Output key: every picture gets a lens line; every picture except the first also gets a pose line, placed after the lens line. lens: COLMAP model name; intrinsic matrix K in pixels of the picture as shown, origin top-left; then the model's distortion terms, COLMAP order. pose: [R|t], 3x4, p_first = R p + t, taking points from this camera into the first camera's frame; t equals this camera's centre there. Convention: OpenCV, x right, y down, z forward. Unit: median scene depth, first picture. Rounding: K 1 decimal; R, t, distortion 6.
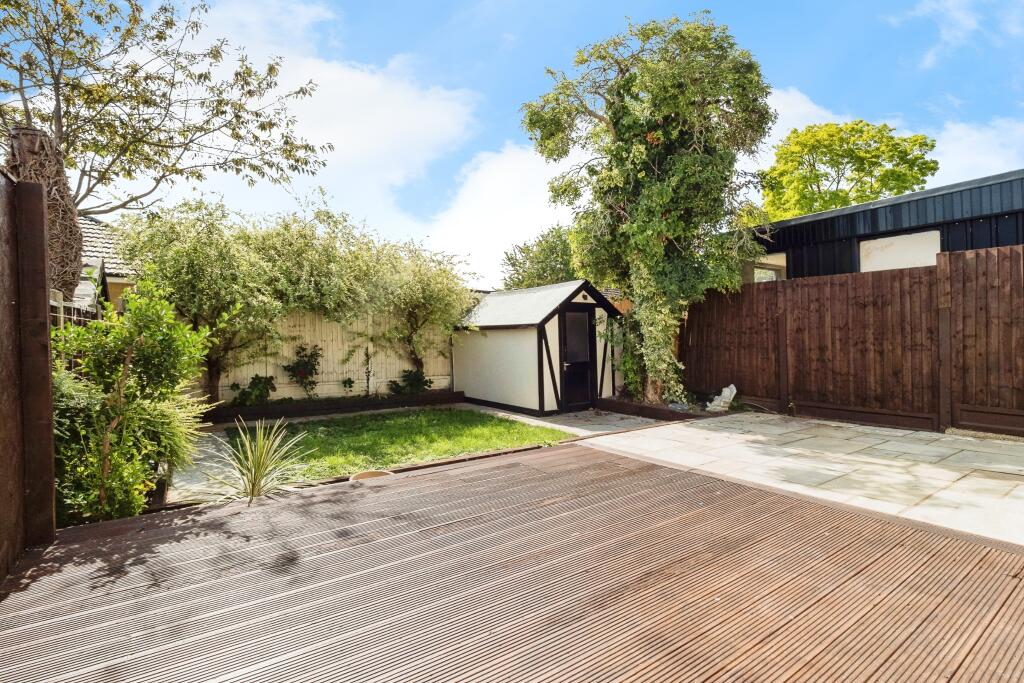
lens RADIAL K [[470.3, 0, 512.0], [0, 470.3, 341.5], [0, 0, 1]] dist [0.000127, -0.000058]
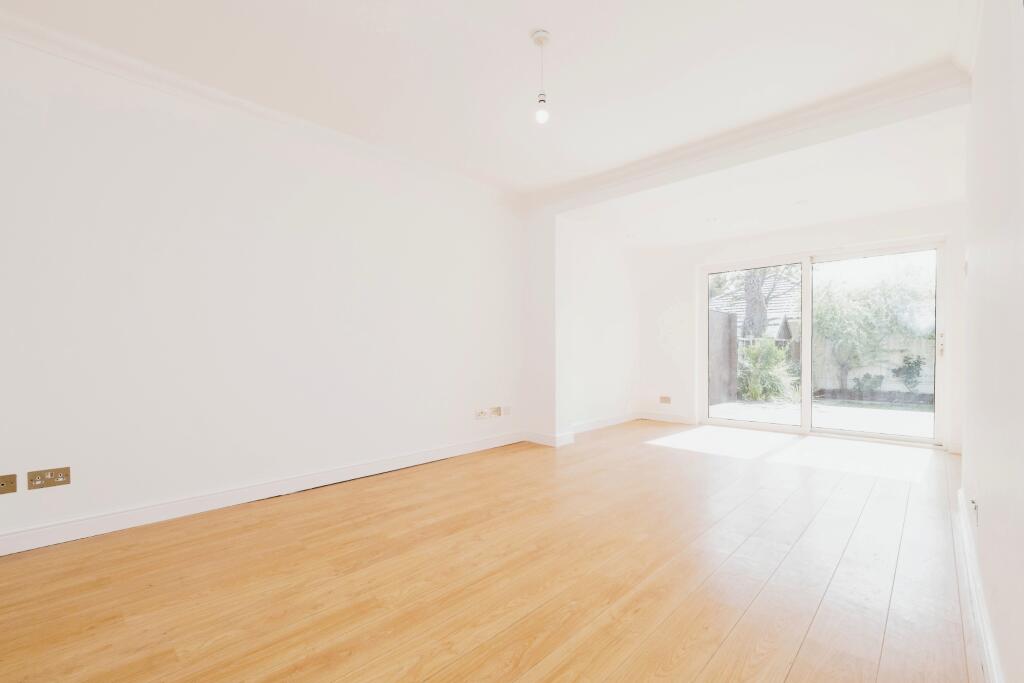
lens RADIAL K [[439.9, 0, 512.0], [0, 439.9, 341.5], [0, 0, 1]] dist [-0.003210, -0.000310]
pose [[0.203059, -0.015608, -0.979042, 0.646336], [-0.010314, 0.999783, -0.018078, 0.001231], [0.979112, 0.013768, 0.202854, -0.483537]]
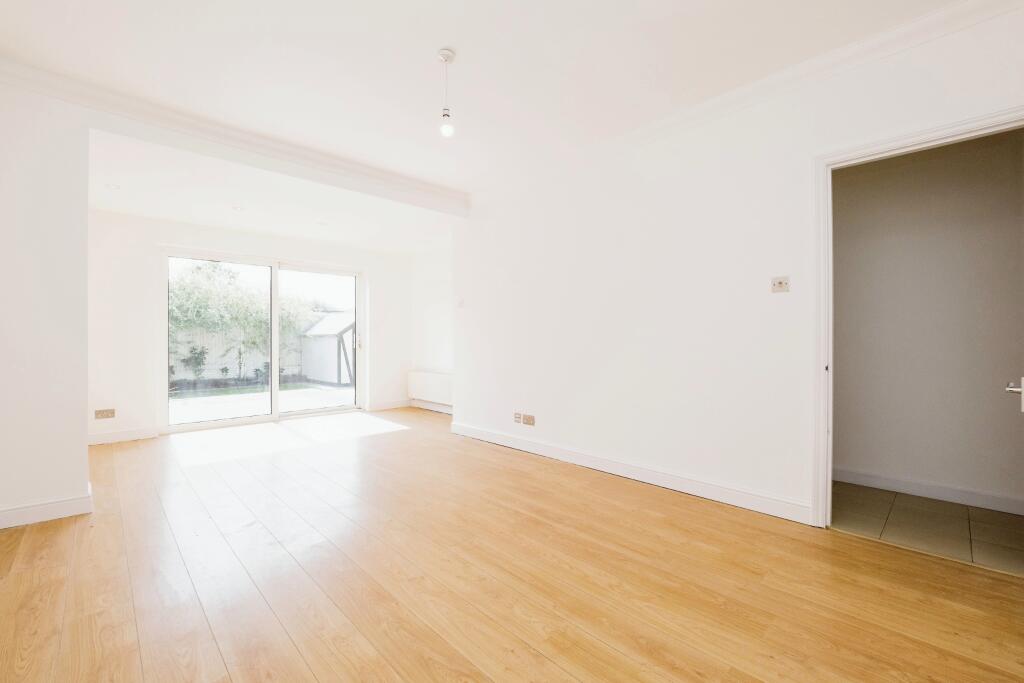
lens RADIAL K [[439.9, 0, 512.0], [0, 439.9, 341.5], [0, 0, 1]] dist [-0.003210, -0.000310]
pose [[0.987512, 0.001779, 0.157531, 0.398913], [-0.000872, 0.999983, -0.005832, -0.002094], [-0.157538, 0.005622, 0.987497, -0.669592]]
